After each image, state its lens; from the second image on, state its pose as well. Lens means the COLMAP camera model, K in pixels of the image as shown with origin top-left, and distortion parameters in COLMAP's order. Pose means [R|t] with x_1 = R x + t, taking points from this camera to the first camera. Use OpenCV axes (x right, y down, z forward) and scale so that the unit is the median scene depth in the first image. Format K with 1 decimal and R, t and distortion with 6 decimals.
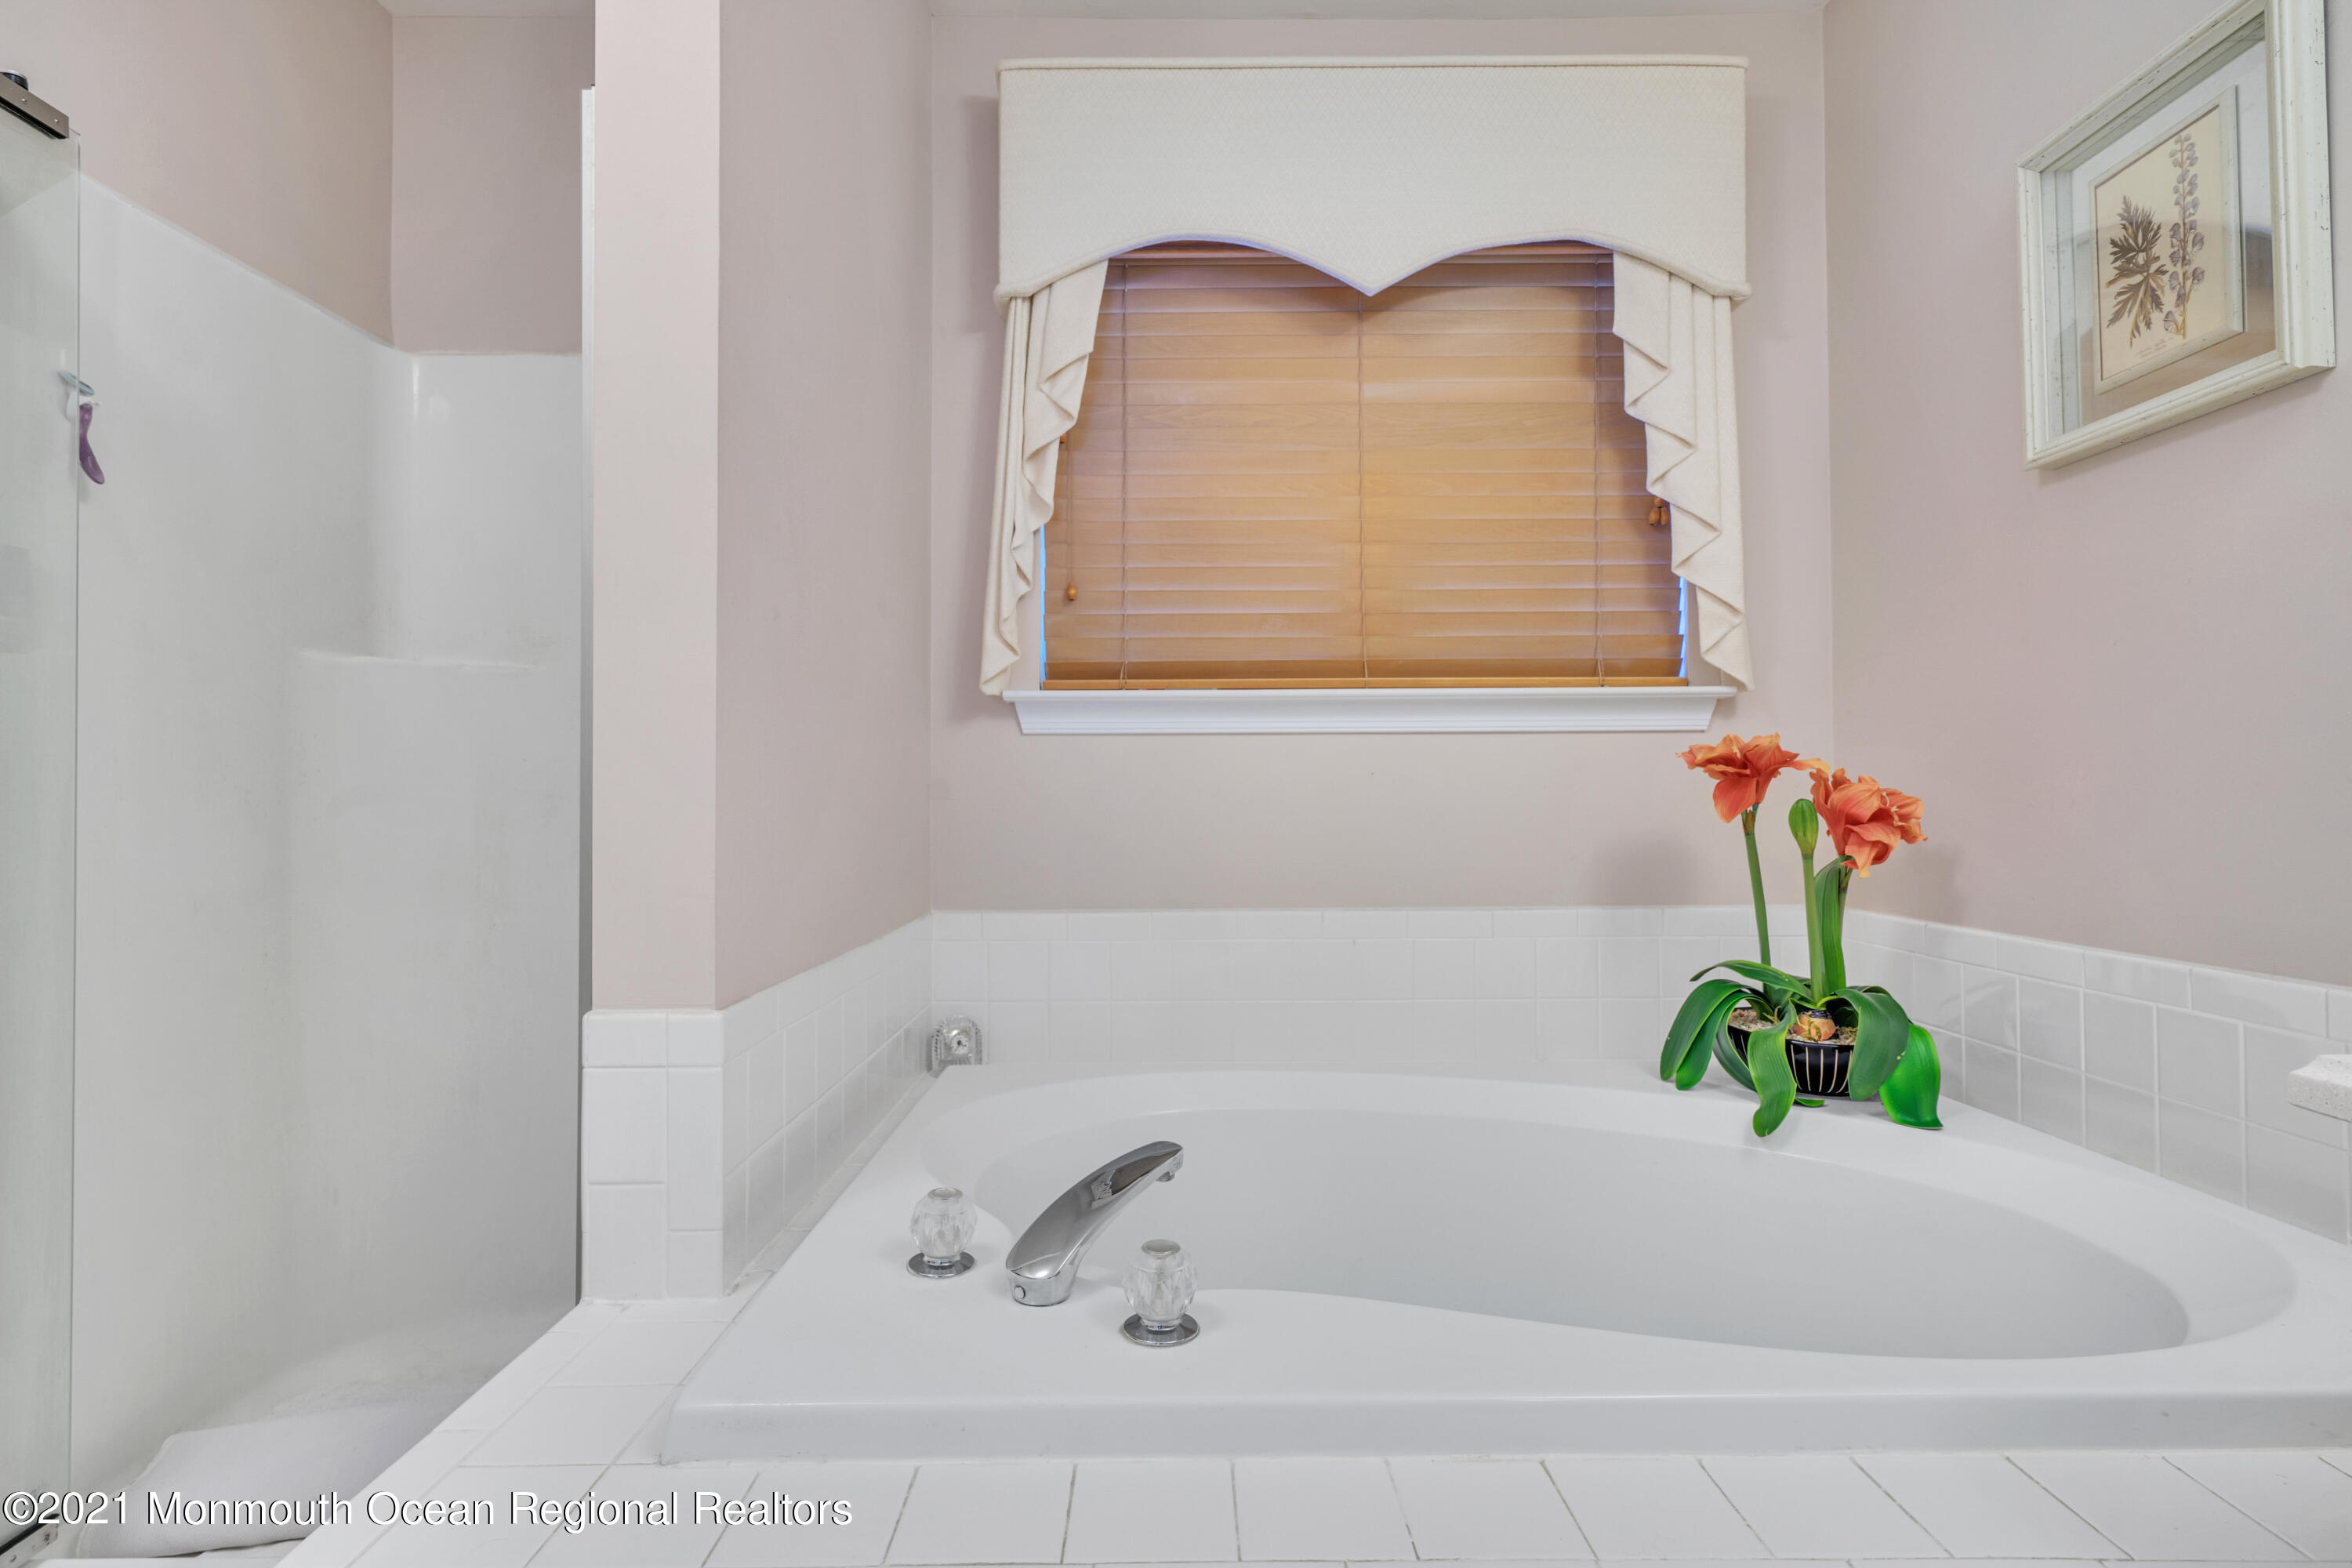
lens RADIAL K [[1045.7, 0, 1198.7], [0, 1045.7, 780.0], [0, 0, 1]] dist [-0.006611, 0.002582]
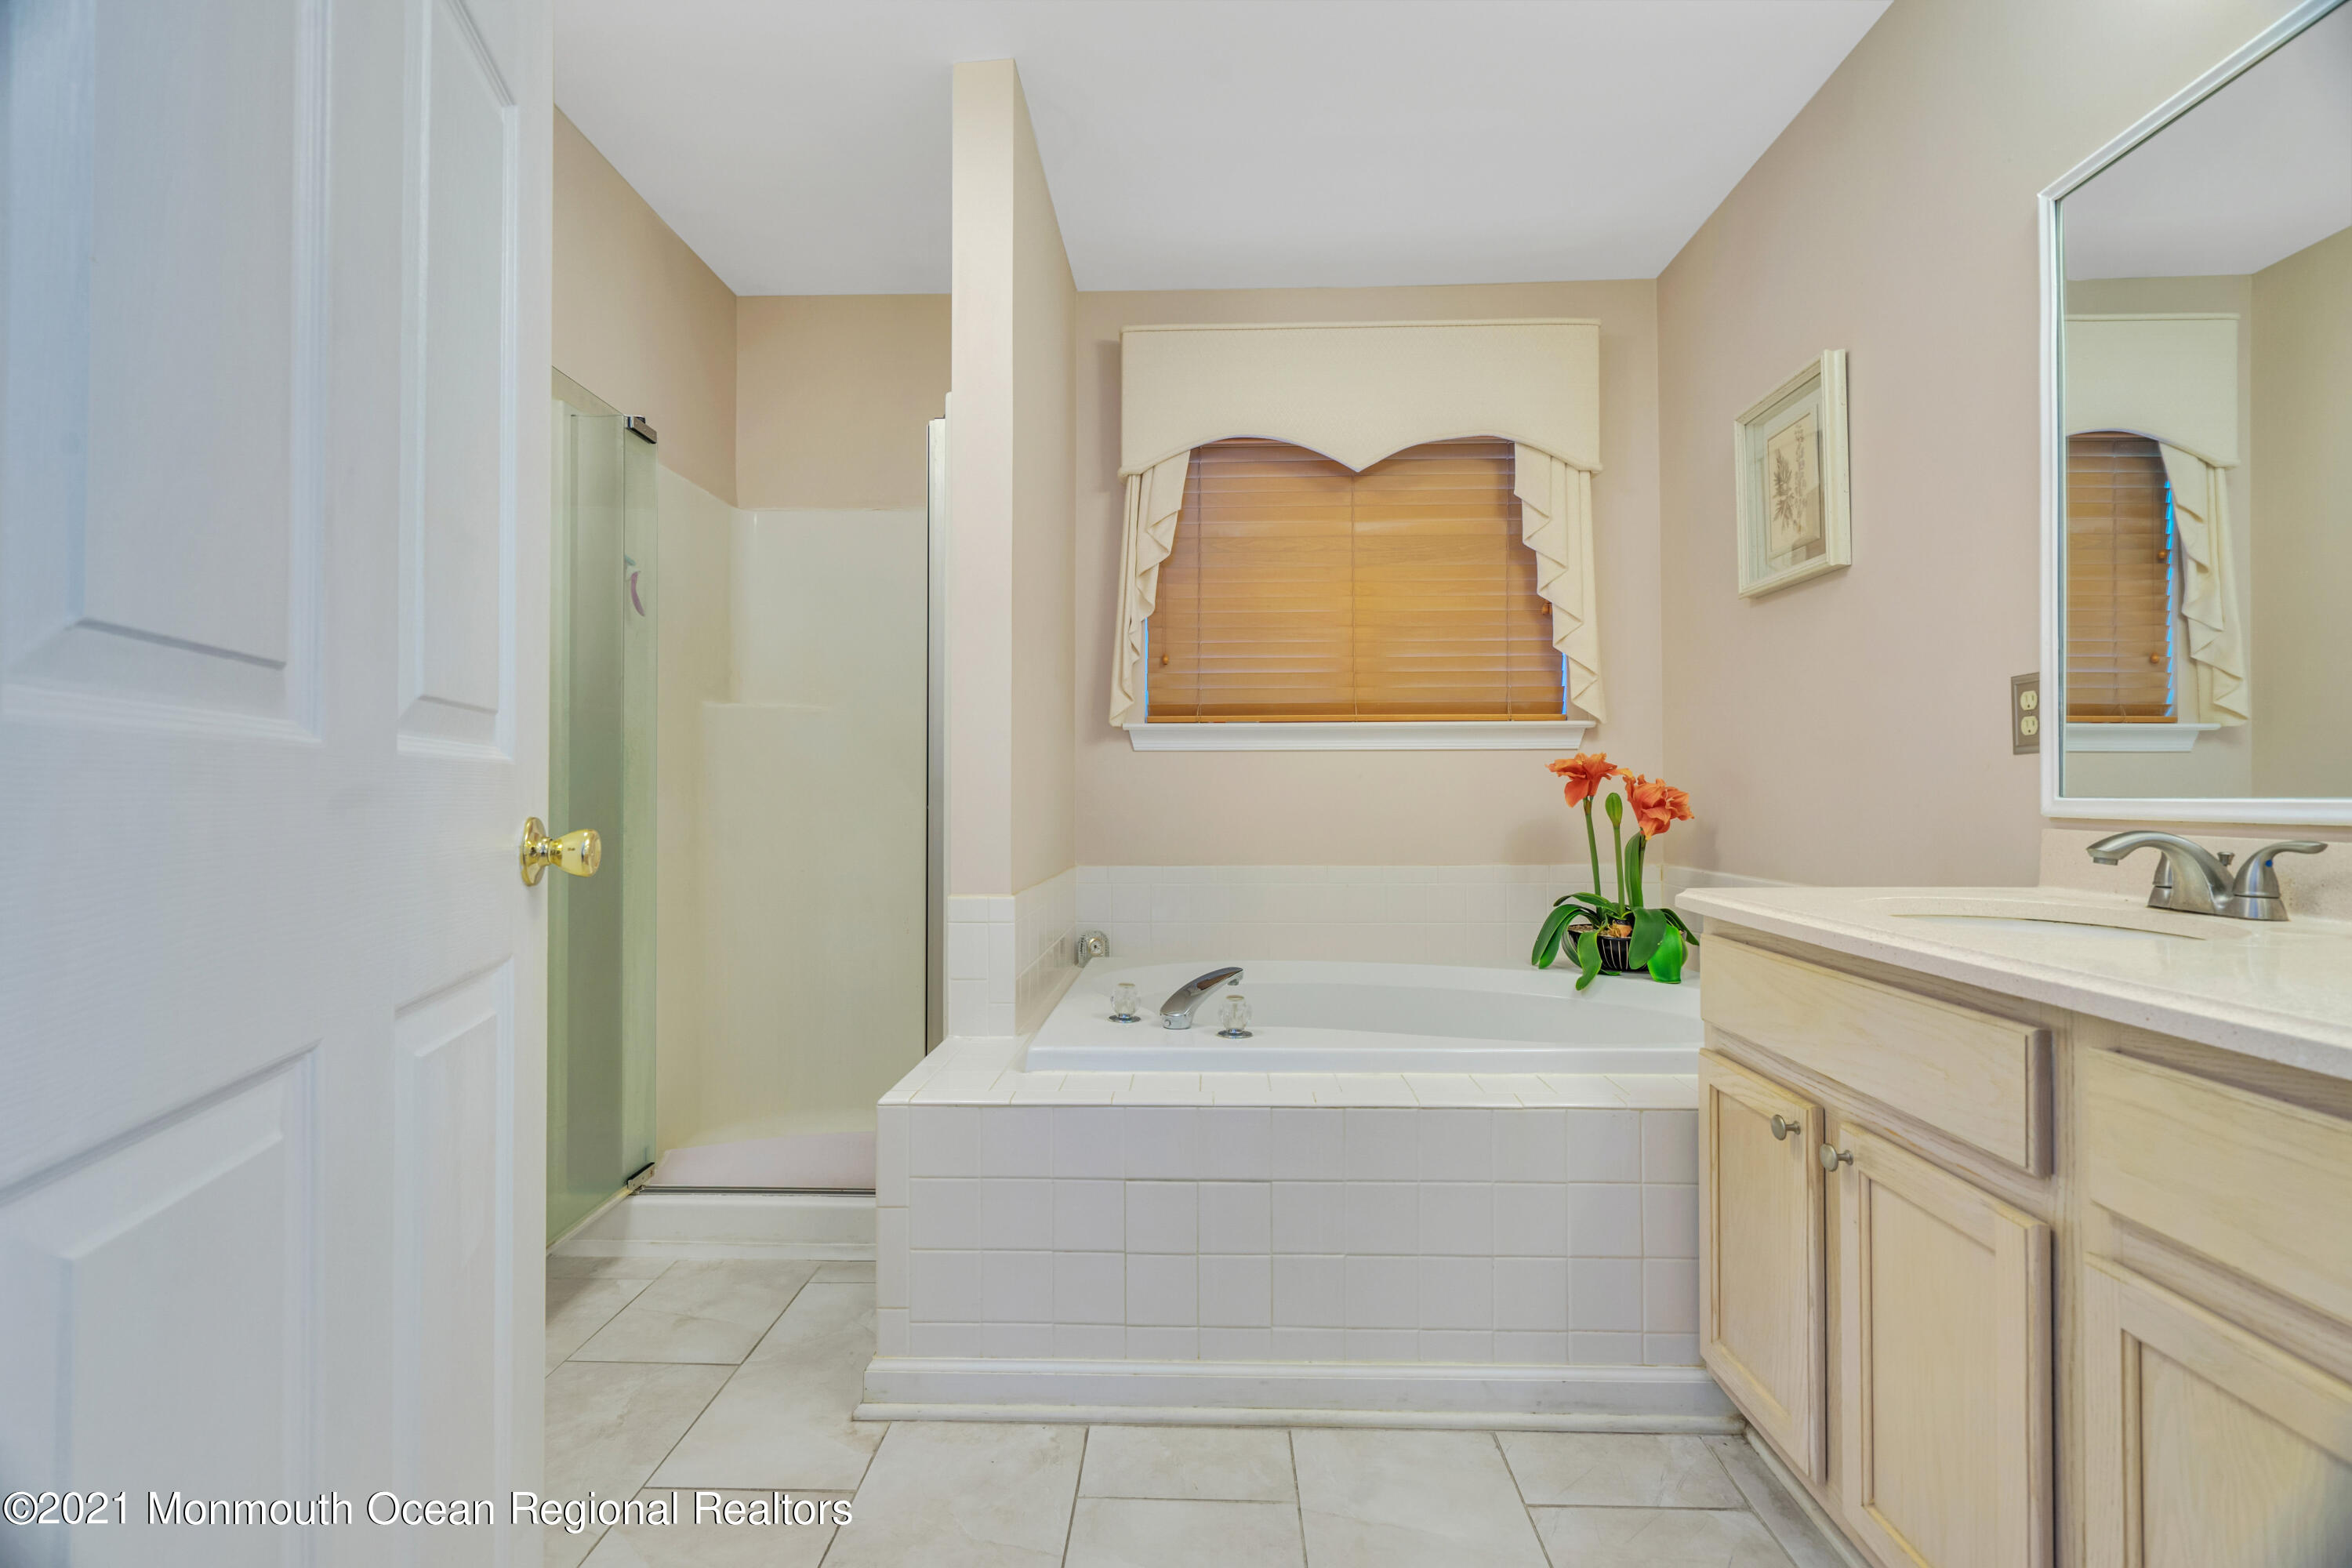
lens RADIAL K [[1045.7, 0, 1183.6], [0, 1045.7, 783.1], [0, 0, 1]] dist [-0.006611, 0.002582]
pose [[0.998764, 0.001934, -0.049664, -0.018052], [-0.001763, 0.999992, 0.003481, -0.001876], [0.049670, -0.003389, 0.998760, -0.593101]]
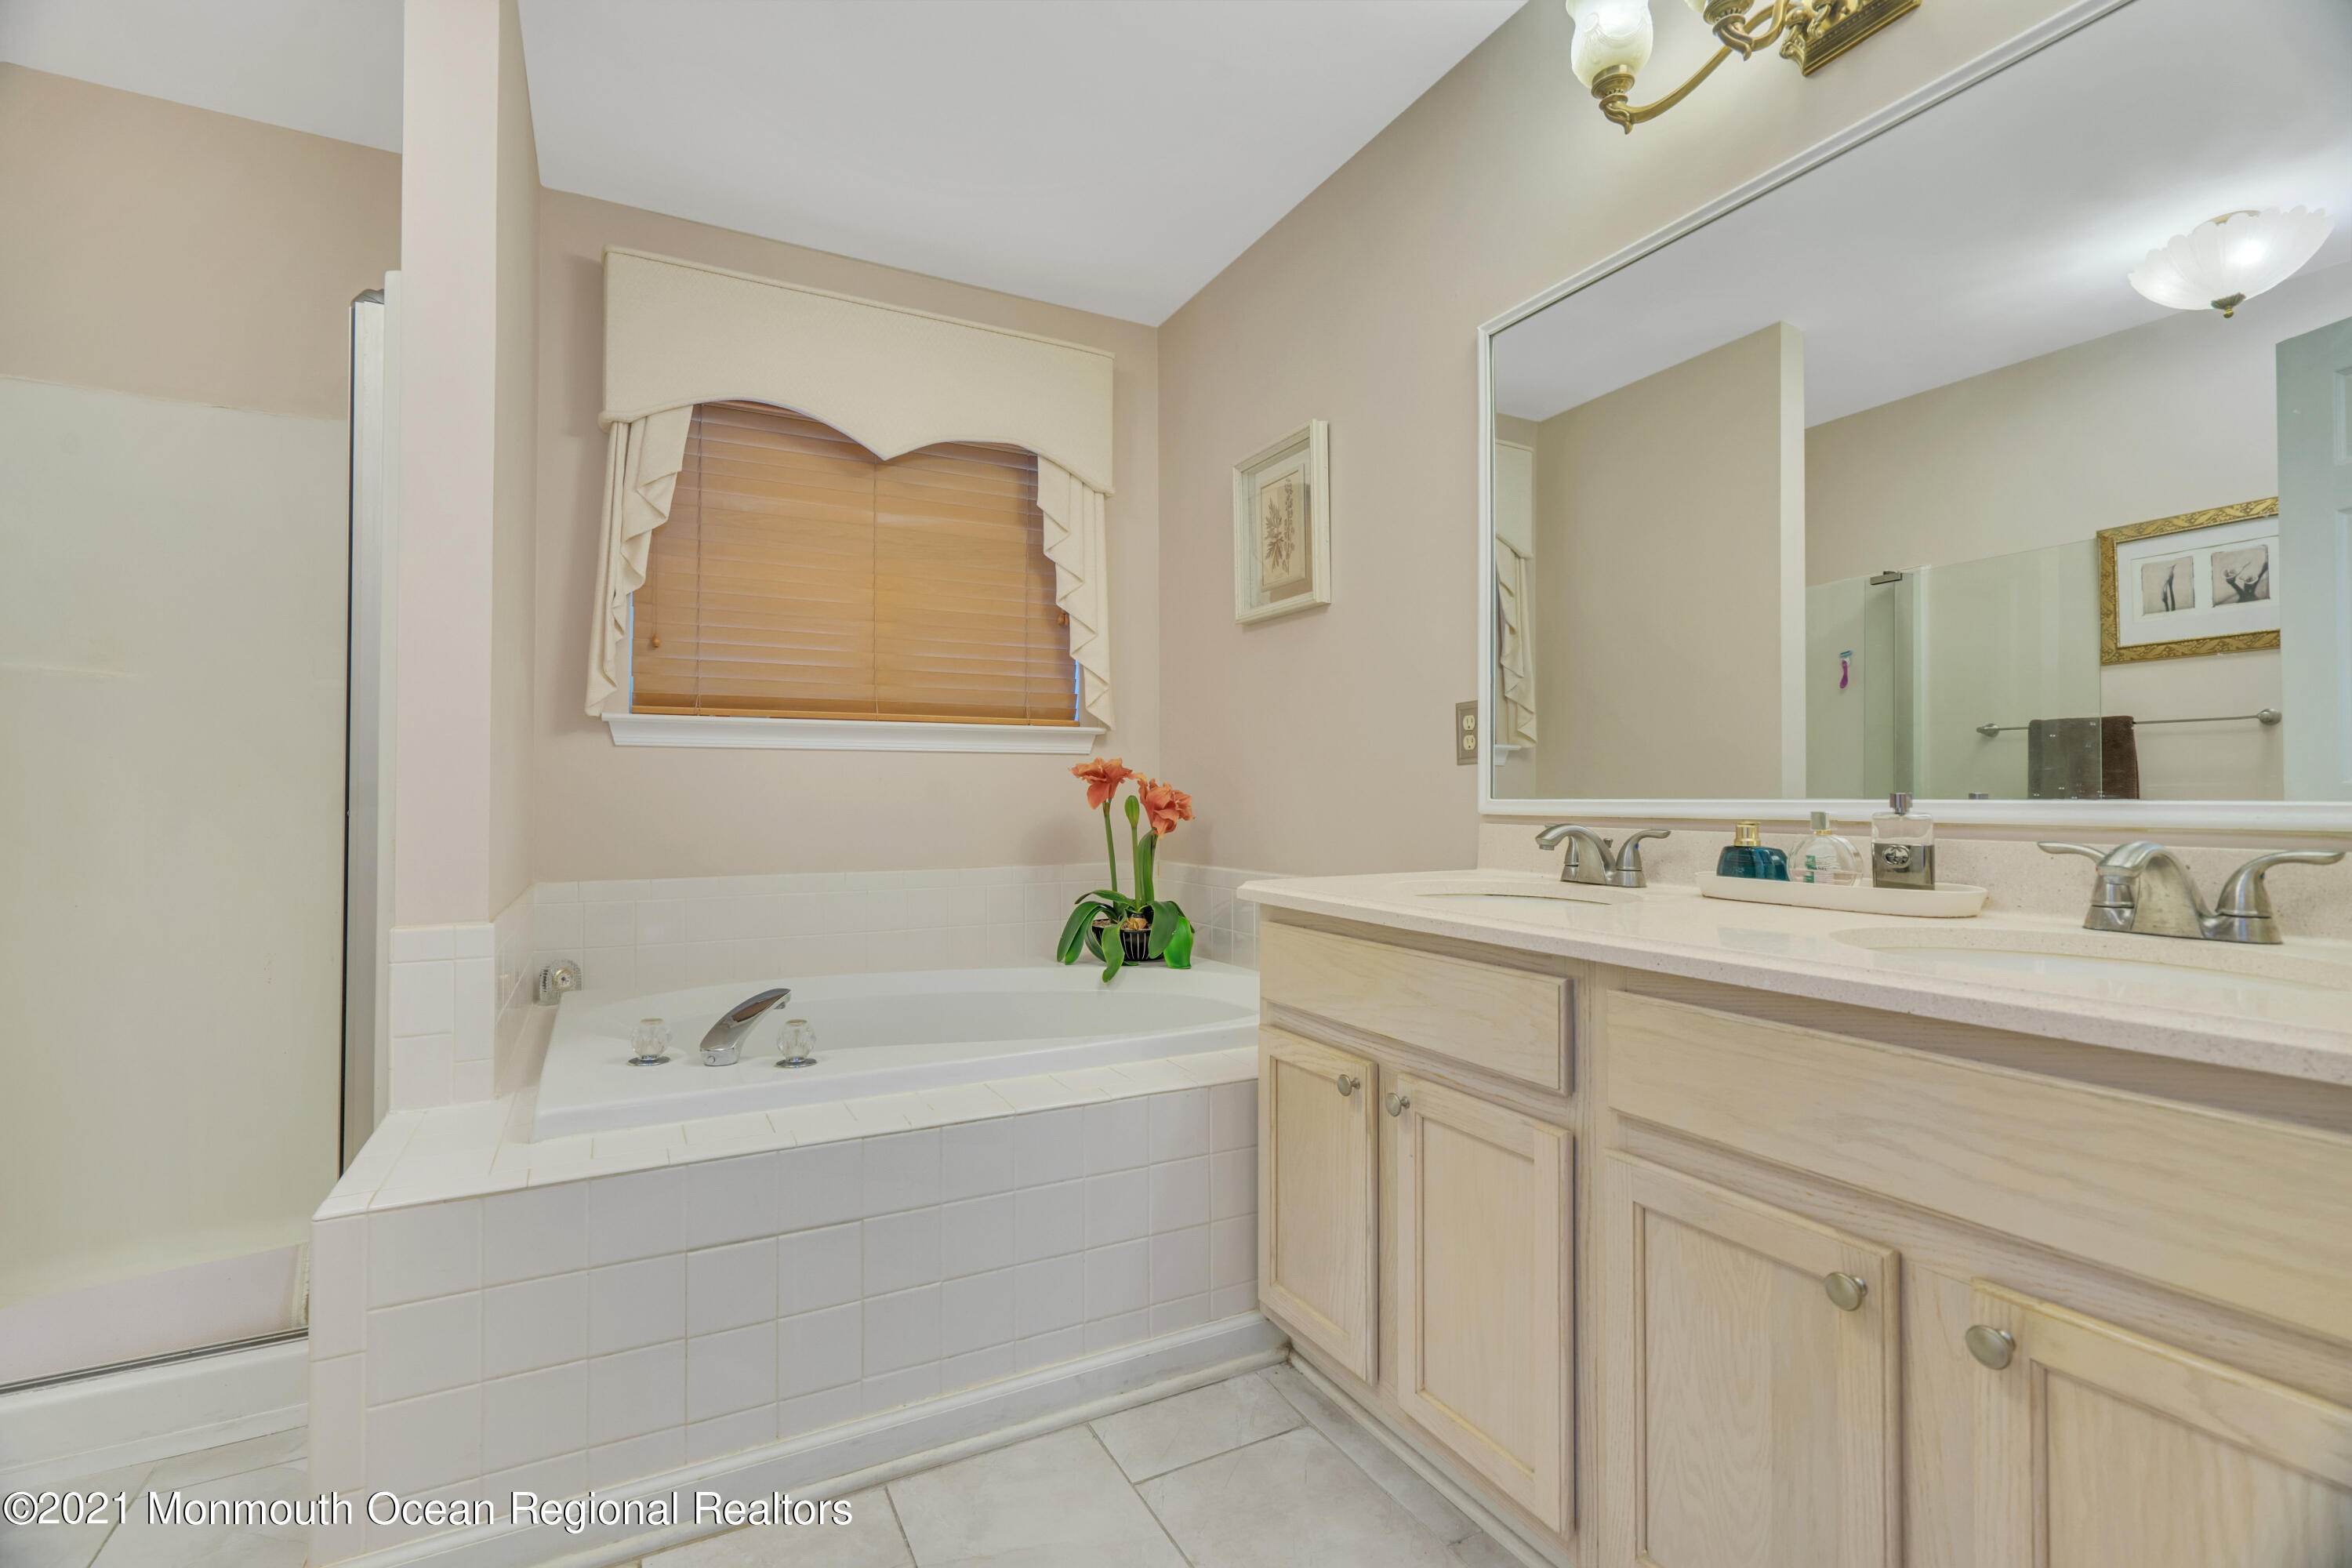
lens RADIAL K [[1045.7, 0, 1155.3], [0, 1045.7, 783.5], [0, 0, 1]] dist [-0.006611, 0.002582]
pose [[0.894200, 0.009167, 0.447575, -0.158168], [-0.008849, 0.999957, -0.002802, 0.001676], [-0.447581, -0.001455, 0.894242, -0.526905]]
